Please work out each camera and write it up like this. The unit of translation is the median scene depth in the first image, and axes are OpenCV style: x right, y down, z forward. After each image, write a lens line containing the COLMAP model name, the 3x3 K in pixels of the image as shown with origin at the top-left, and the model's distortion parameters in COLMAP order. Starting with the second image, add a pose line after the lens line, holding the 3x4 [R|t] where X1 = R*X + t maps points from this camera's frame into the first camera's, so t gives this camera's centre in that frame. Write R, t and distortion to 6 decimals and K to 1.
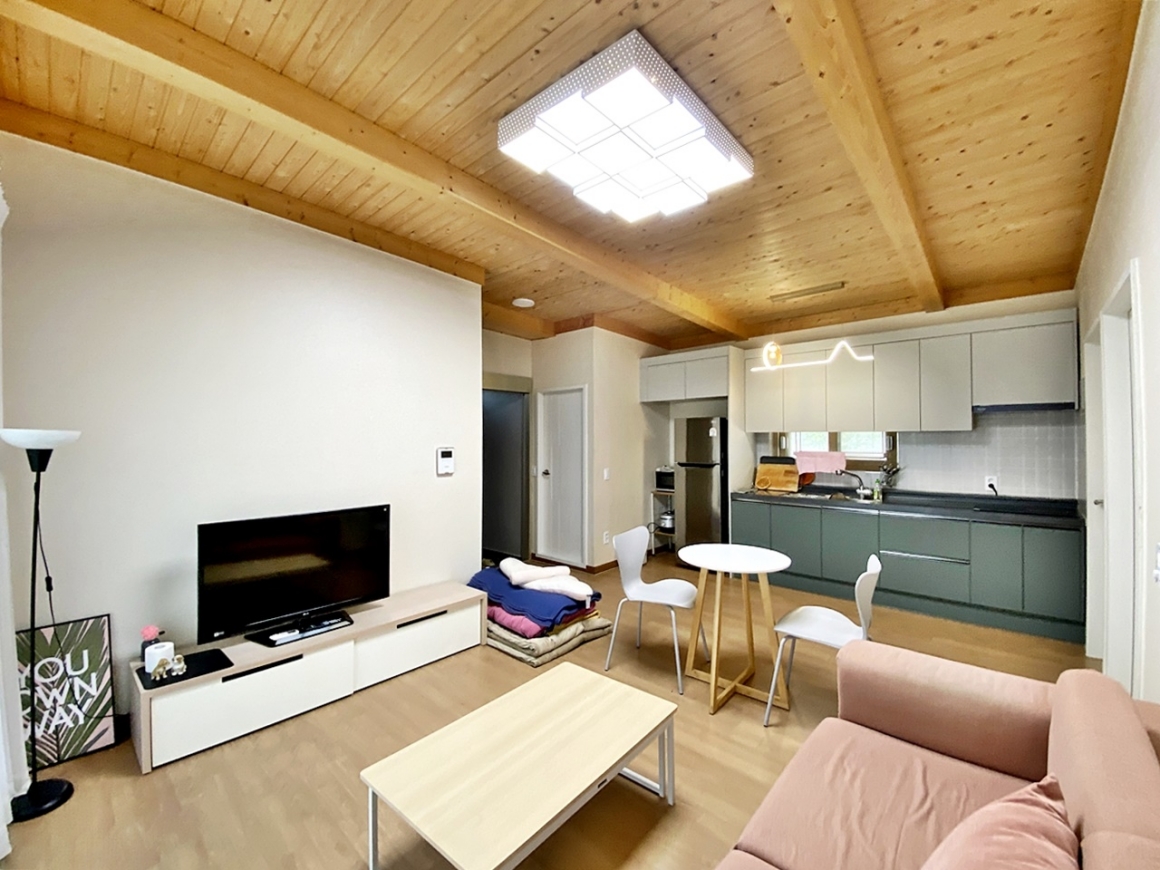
lens RADIAL K [[467.0, 0, 571.1], [0, 467.0, 431.0], [0, 0, 1]] dist [0.003046, -0.012730]
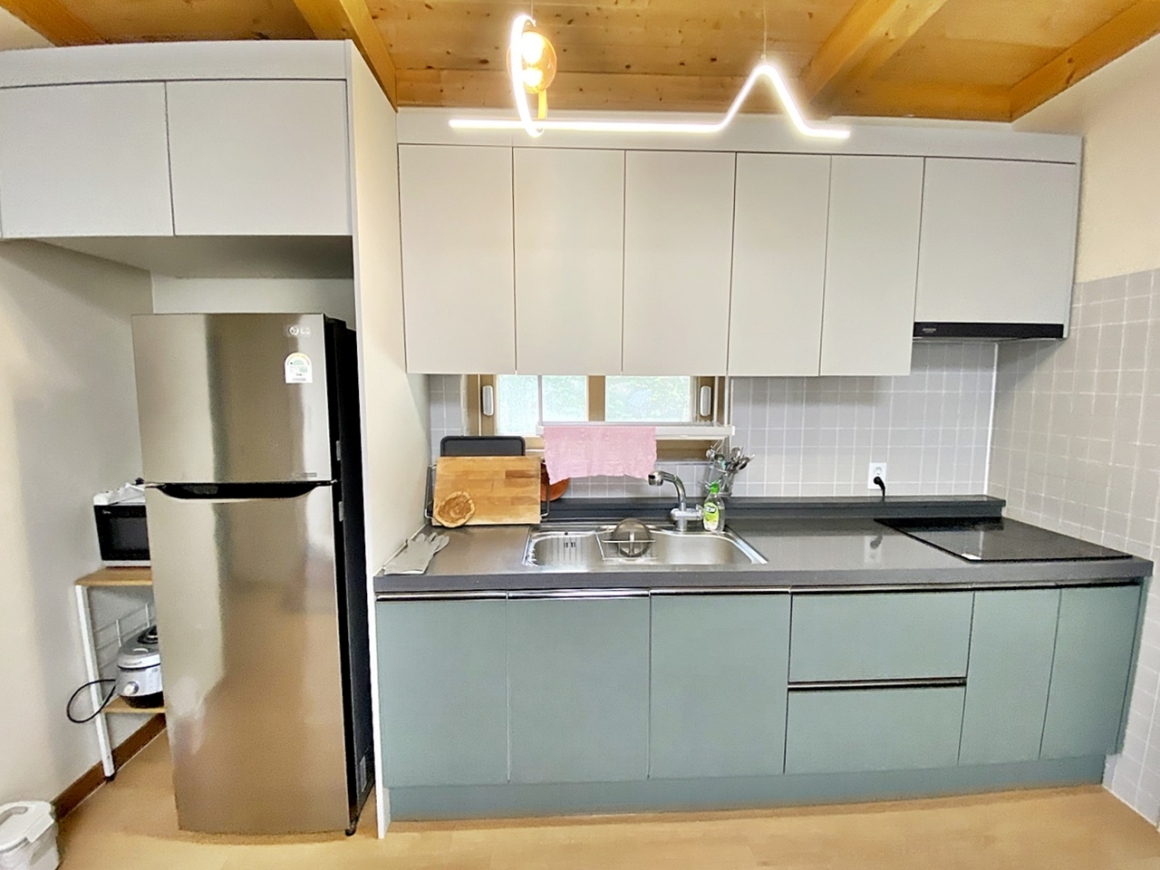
lens RADIAL K [[467.0, 0, 571.1], [0, 467.0, 431.0], [0, 0, 1]] dist [0.003046, -0.012730]
pose [[0.695931, -0.064734, 0.715185, 0.216025], [-0.015179, 0.994380, 0.104776, 0.008200], [-0.717948, -0.083773, 0.691037, 0.690679]]
